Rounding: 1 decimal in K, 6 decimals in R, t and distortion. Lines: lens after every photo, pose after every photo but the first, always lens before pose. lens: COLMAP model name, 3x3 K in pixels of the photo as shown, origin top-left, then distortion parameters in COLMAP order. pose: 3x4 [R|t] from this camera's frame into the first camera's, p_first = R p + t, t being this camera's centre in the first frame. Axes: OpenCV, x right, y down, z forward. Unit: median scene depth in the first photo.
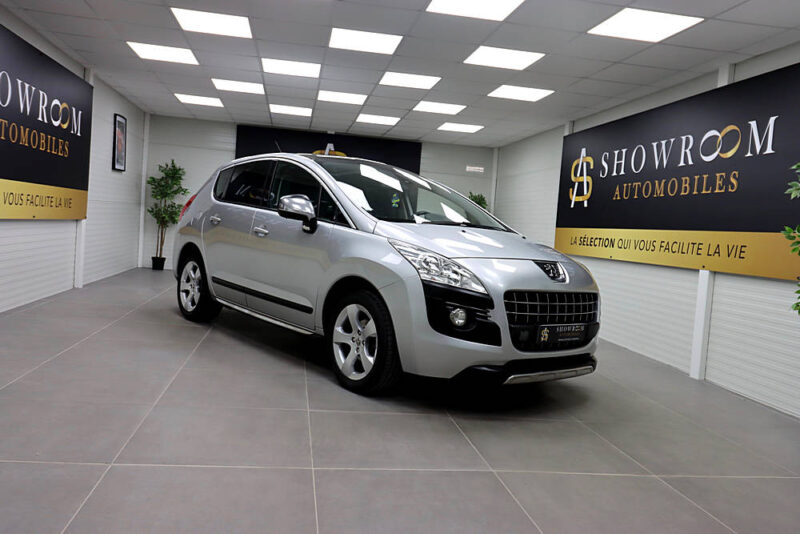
lens RADIAL K [[653.7, 0, 437.4], [0, 653.7, 268.9], [0, 0, 1]] dist [0.002591, 0.019721]
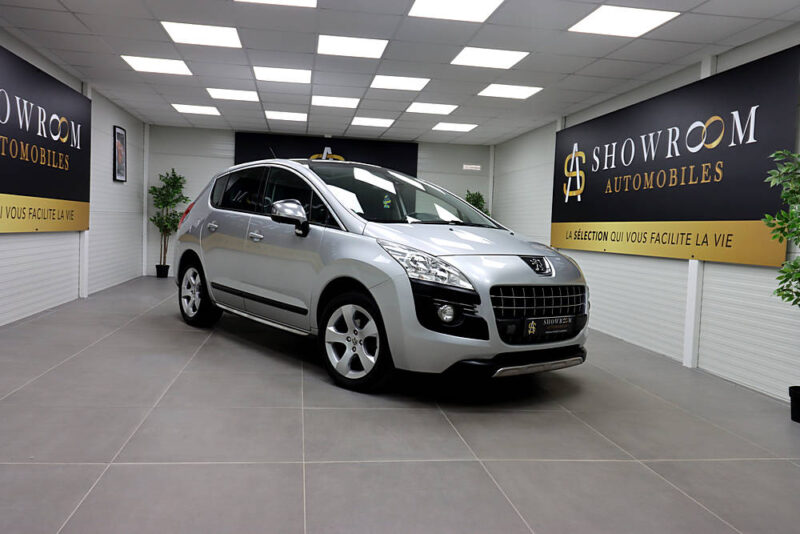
lens RADIAL K [[653.7, 0, 437.2], [0, 653.7, 268.8], [0, 0, 1]] dist [0.002591, 0.019721]
pose [[0.999371, -0.033424, -0.011880, 0.020048], [0.033444, 0.999439, 0.001510, 0.001046], [0.011823, -0.001906, 0.999928, -0.017744]]
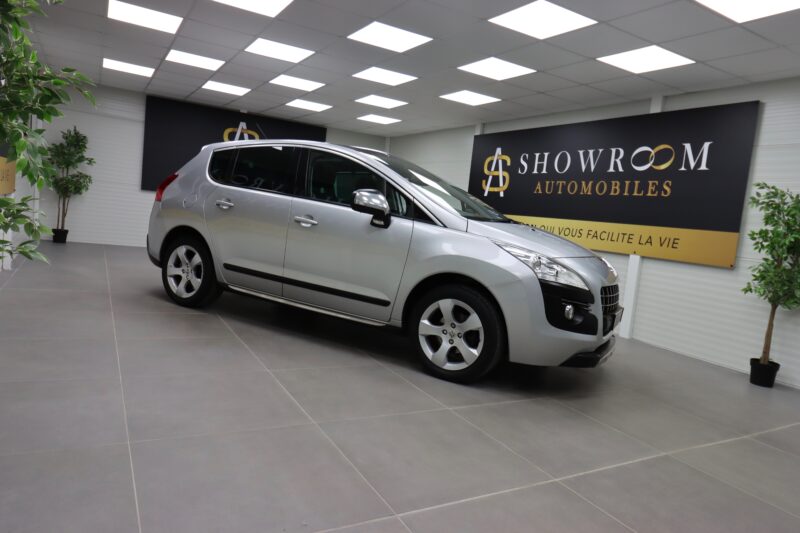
lens RADIAL K [[518.3, 0, 435.5], [0, 518.3, 274.0], [0, 0, 1]] dist [-0.004708, 0.015813]
pose [[0.934699, -0.017865, 0.354991, -0.304368], [-0.012772, 0.996403, 0.083775, -0.038300], [-0.355211, -0.082838, 0.931109, 0.160410]]
